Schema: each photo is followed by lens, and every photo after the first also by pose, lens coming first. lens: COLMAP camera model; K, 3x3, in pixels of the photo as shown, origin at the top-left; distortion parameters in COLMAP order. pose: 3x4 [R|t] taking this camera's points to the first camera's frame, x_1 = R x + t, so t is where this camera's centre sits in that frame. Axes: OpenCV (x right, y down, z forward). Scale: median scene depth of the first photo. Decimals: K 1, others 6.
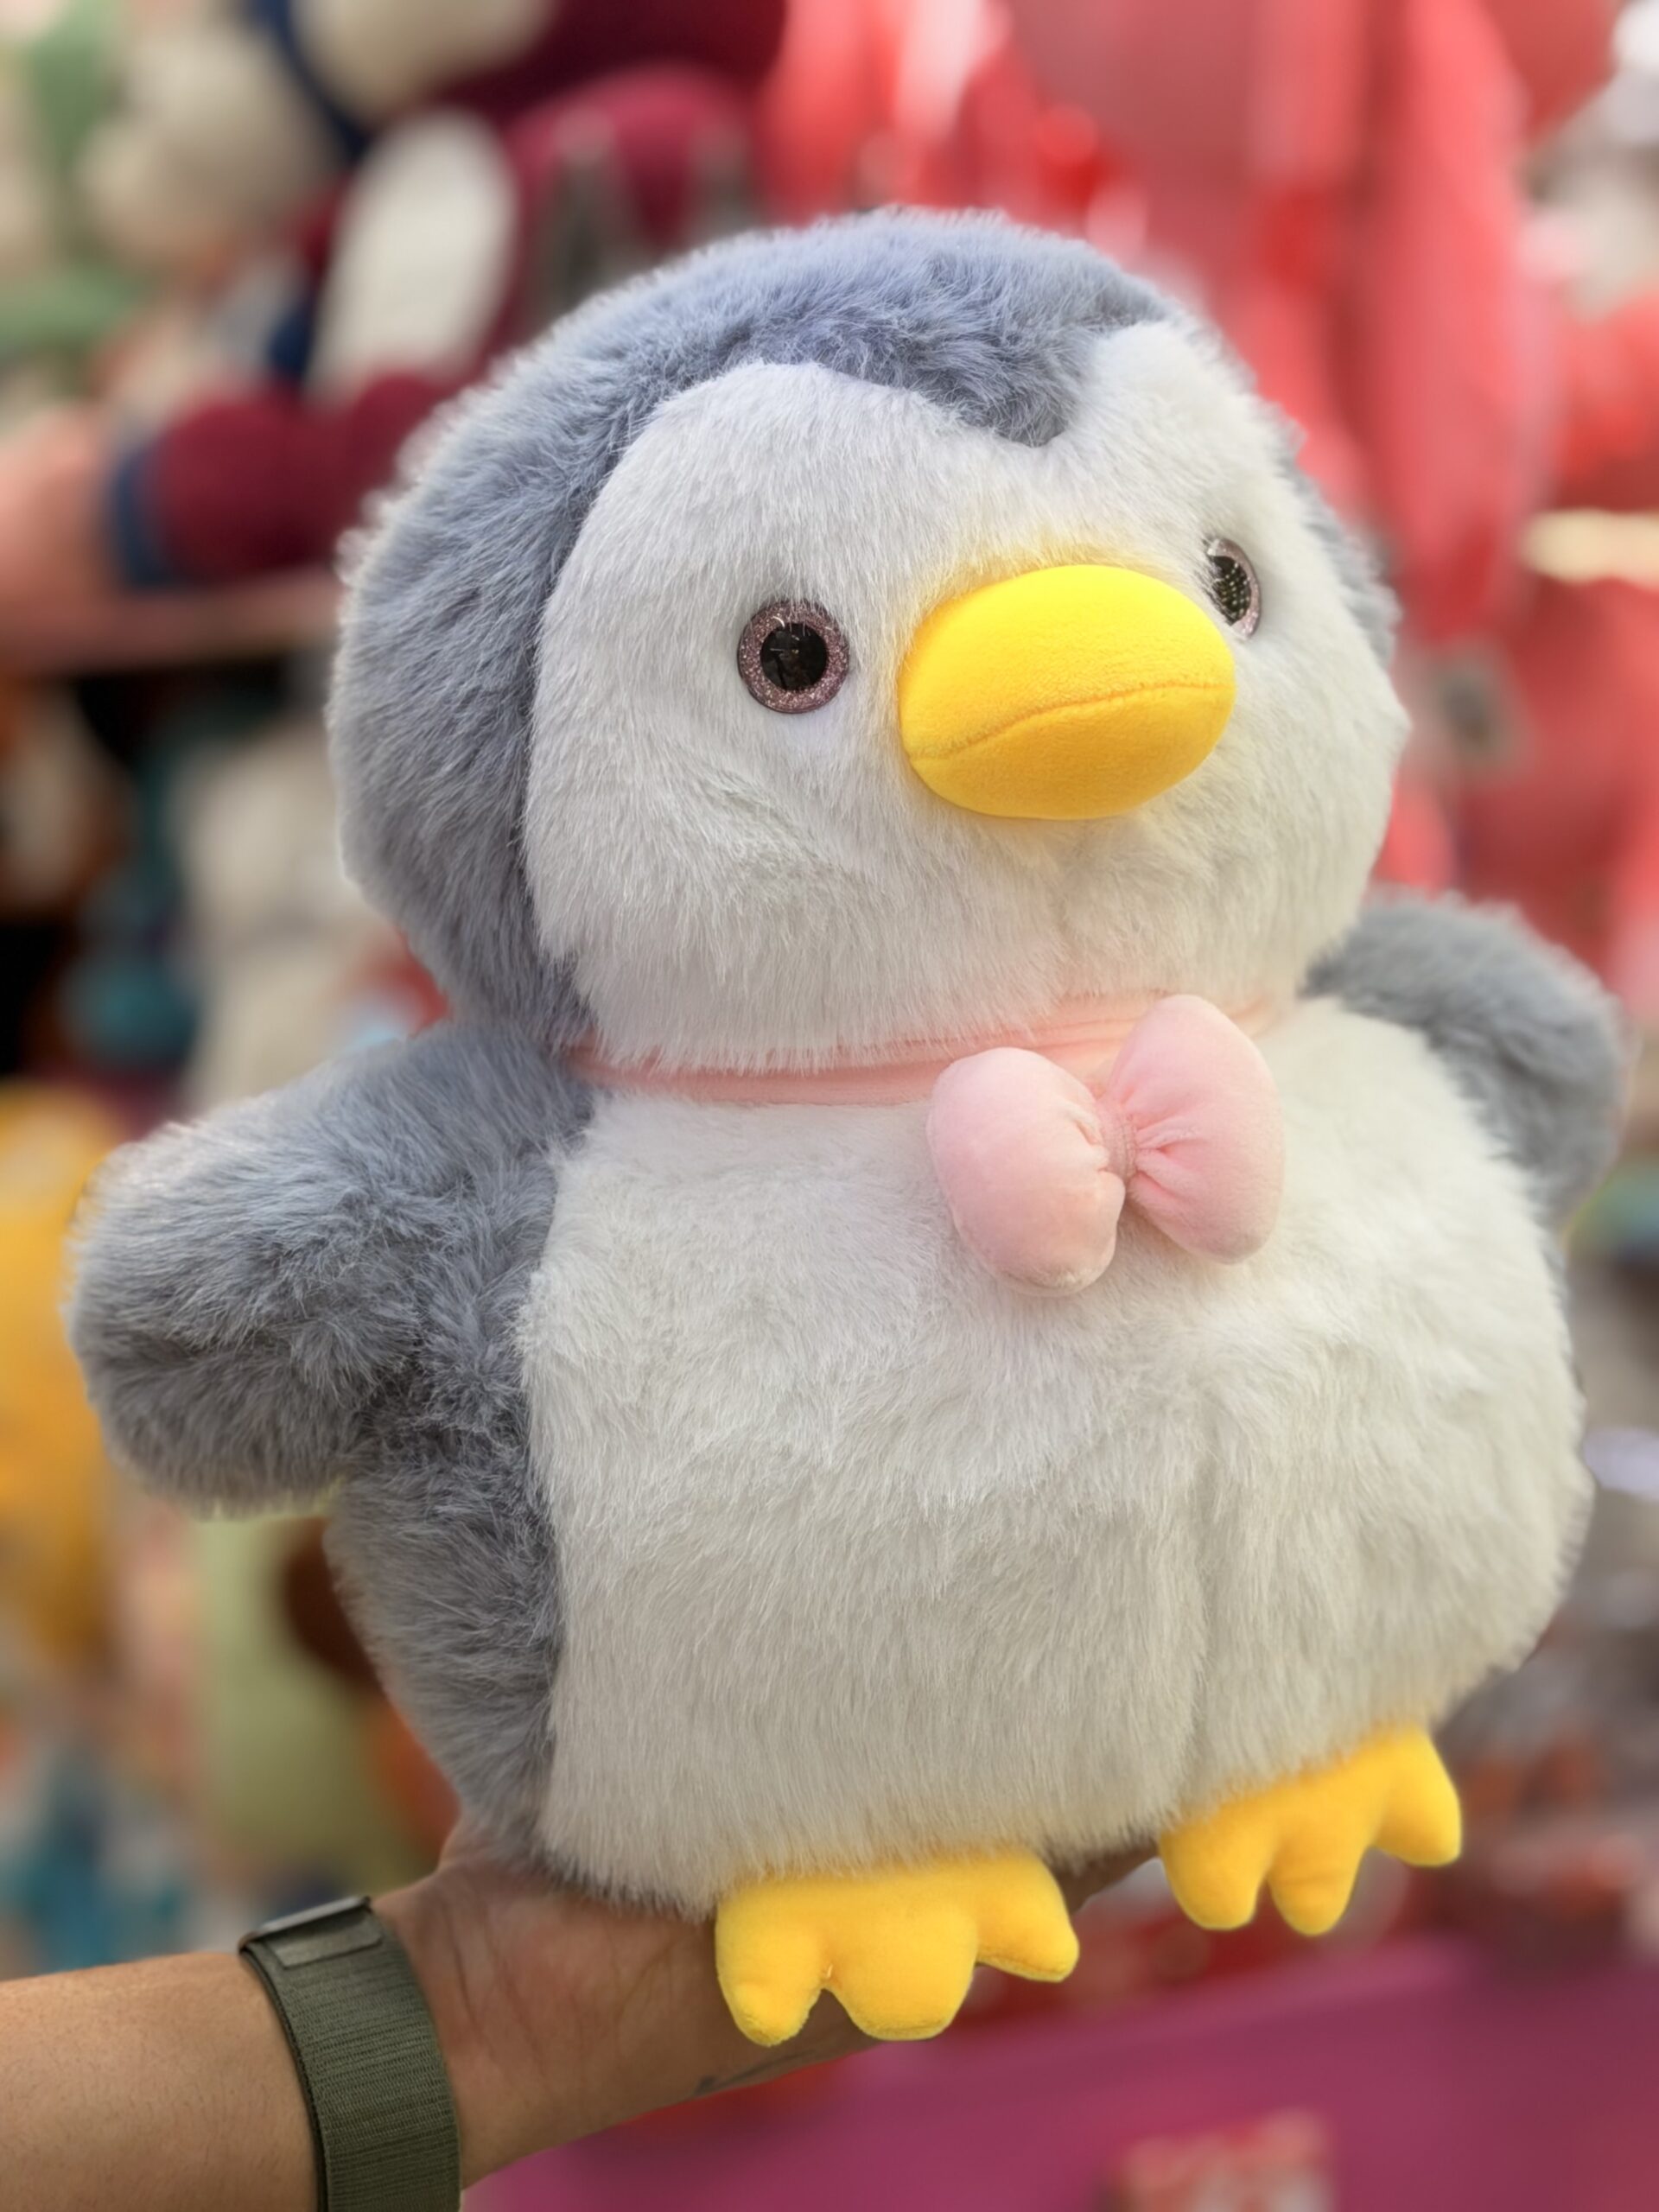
lens RADIAL K [[4667.8, 0, 829.5], [0, 4667.8, 1106.0], [0, 0, 1]] dist [0.017939, -0.112353]
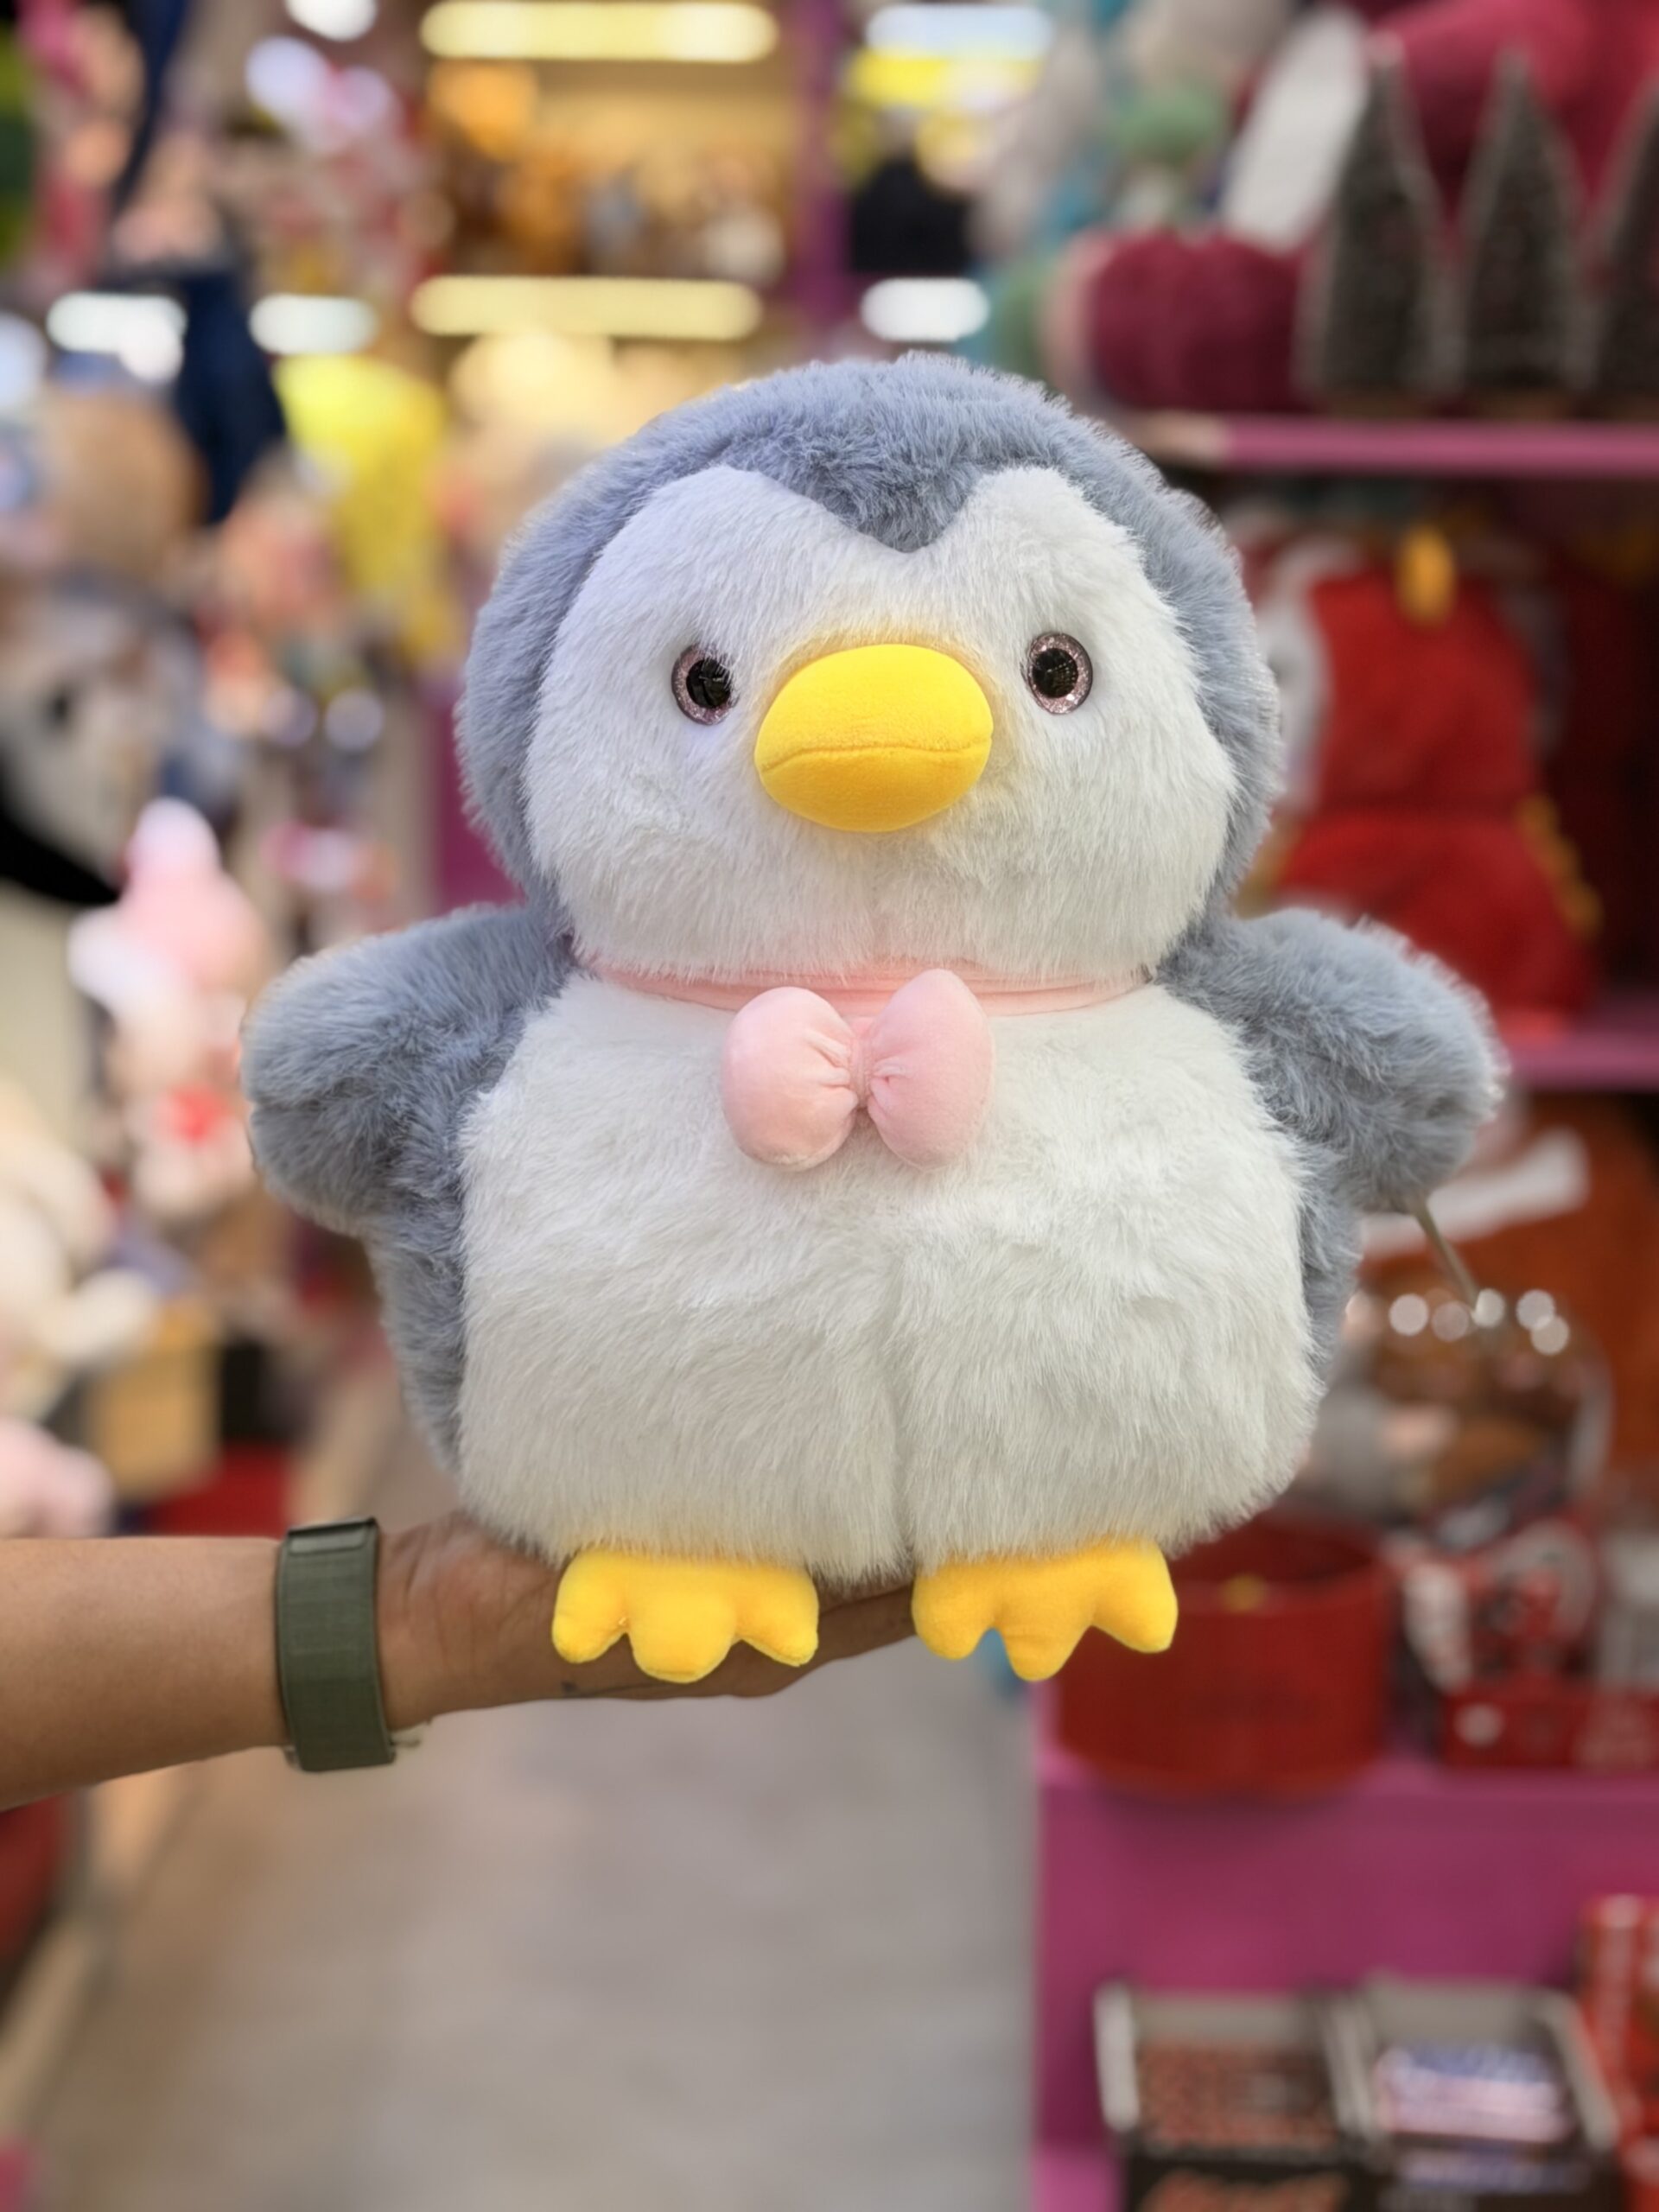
lens RADIAL K [[4667.8, 0, 829.5], [0, 4667.8, 1106.0], [0, 0, 1]] dist [0.017939, -0.112353]
pose [[0.920226, 0.165830, -0.354519, 0.533287], [-0.146484, 0.985897, 0.080935, -0.089596], [0.362940, -0.022547, 0.931540, -0.275681]]
